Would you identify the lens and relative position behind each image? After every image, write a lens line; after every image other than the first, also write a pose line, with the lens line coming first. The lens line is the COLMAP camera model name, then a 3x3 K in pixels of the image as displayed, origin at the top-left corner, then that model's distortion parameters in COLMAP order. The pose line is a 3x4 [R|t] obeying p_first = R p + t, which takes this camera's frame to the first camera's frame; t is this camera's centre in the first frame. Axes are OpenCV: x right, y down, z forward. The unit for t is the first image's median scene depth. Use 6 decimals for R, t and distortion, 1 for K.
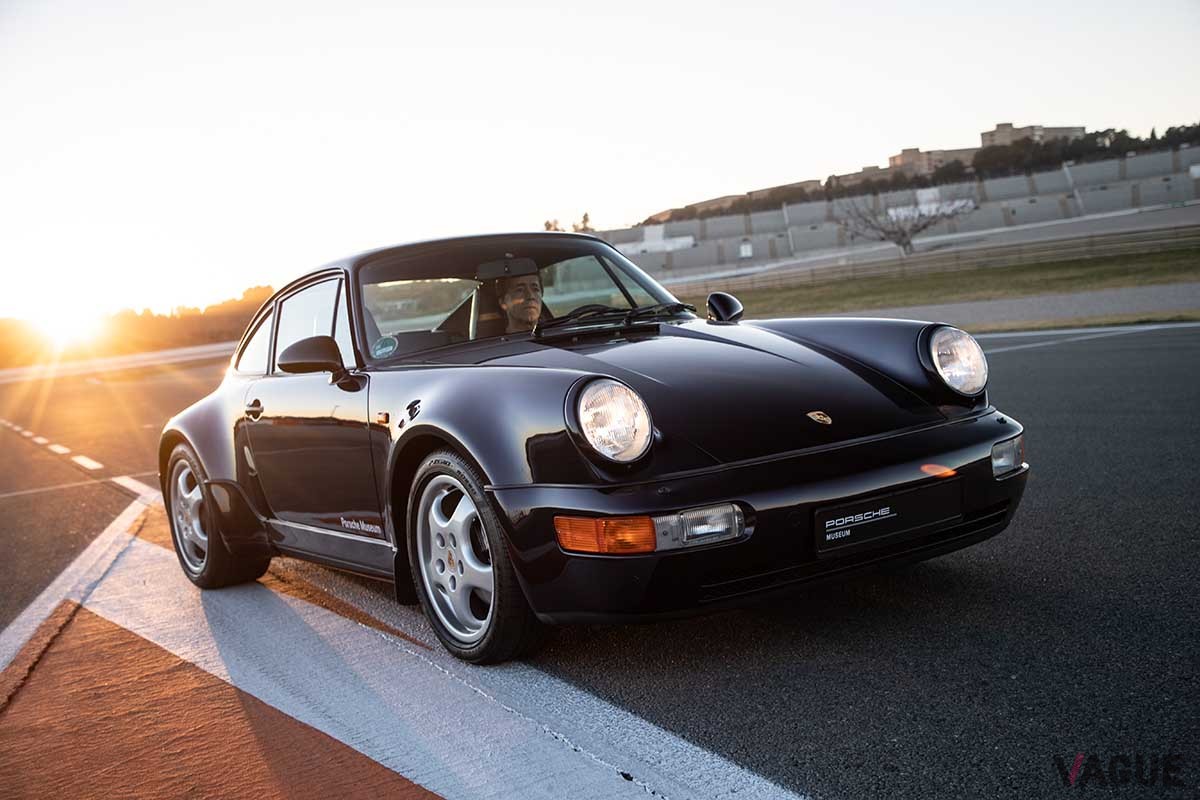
lens RADIAL K [[1480.1, 0, 600.0], [0, 1480.1, 400.0], [0, 0, 1]] dist [0.006693, 0.004357]
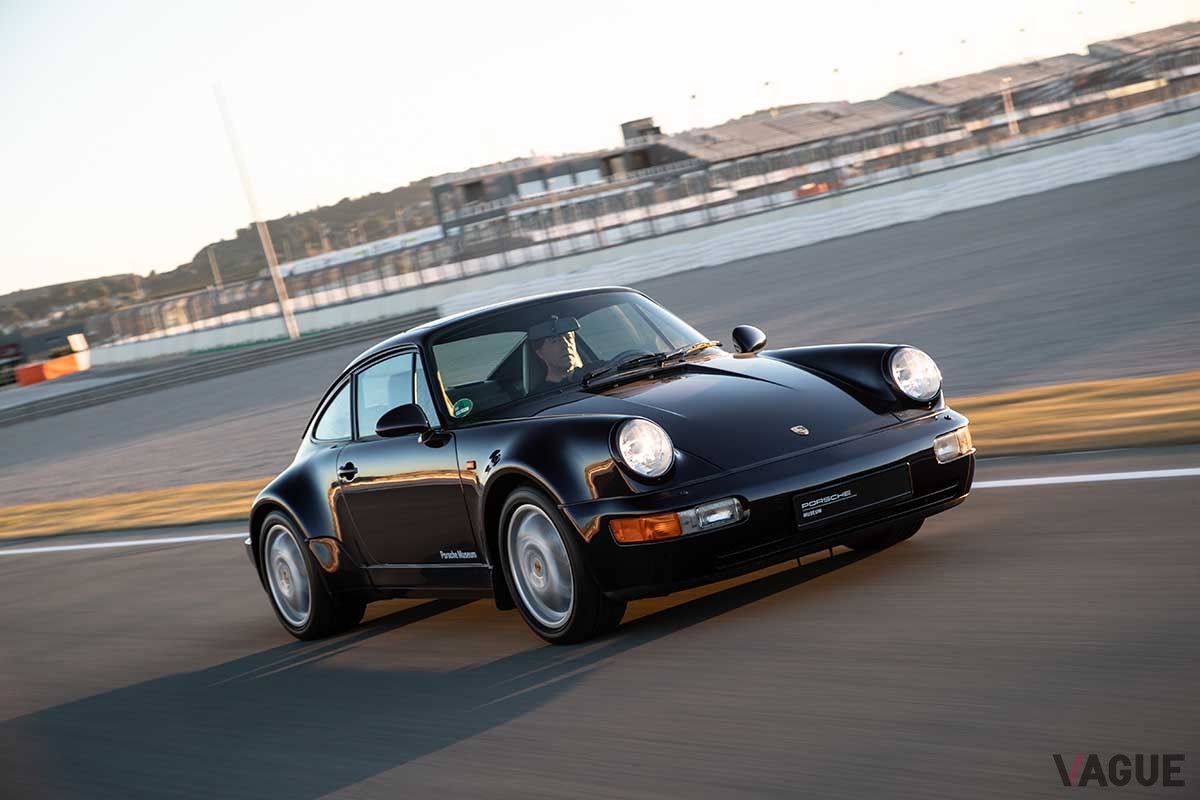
lens RADIAL K [[2294.4, 0, 600.0], [0, 2294.4, 400.0], [0, 0, 1]] dist [0.416164, 0.061567]
pose [[0.993650, -0.105215, -0.039857, 0.050235], [0.104791, 0.994415, -0.012590, -0.007471], [0.040959, 0.008333, 0.999126, -1.009592]]
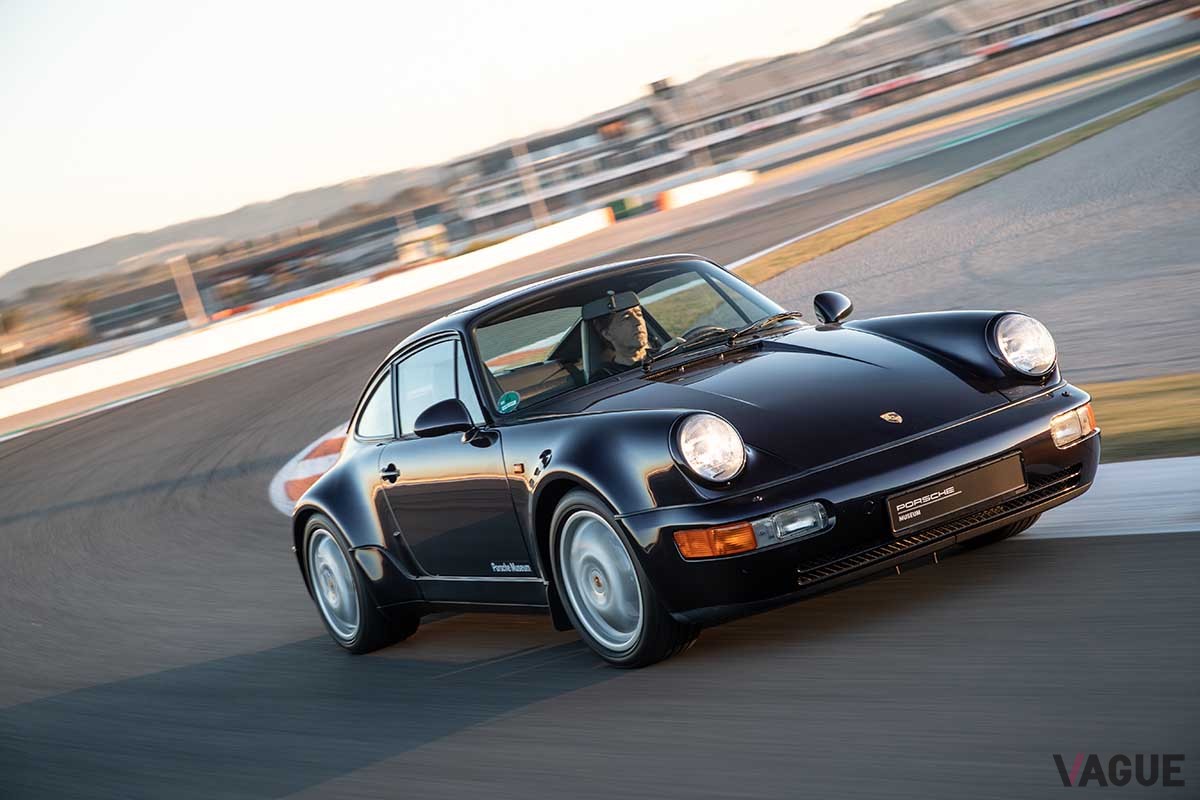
lens RADIAL K [[2294.4, 0, 600.0], [0, 2294.4, 400.0], [0, 0, 1]] dist [0.416164, 0.061567]
pose [[0.985575, -0.144254, -0.088504, 0.078724], [0.145286, 0.989375, 0.005302, -0.040987], [0.086798, -0.018084, 0.996062, -0.758032]]
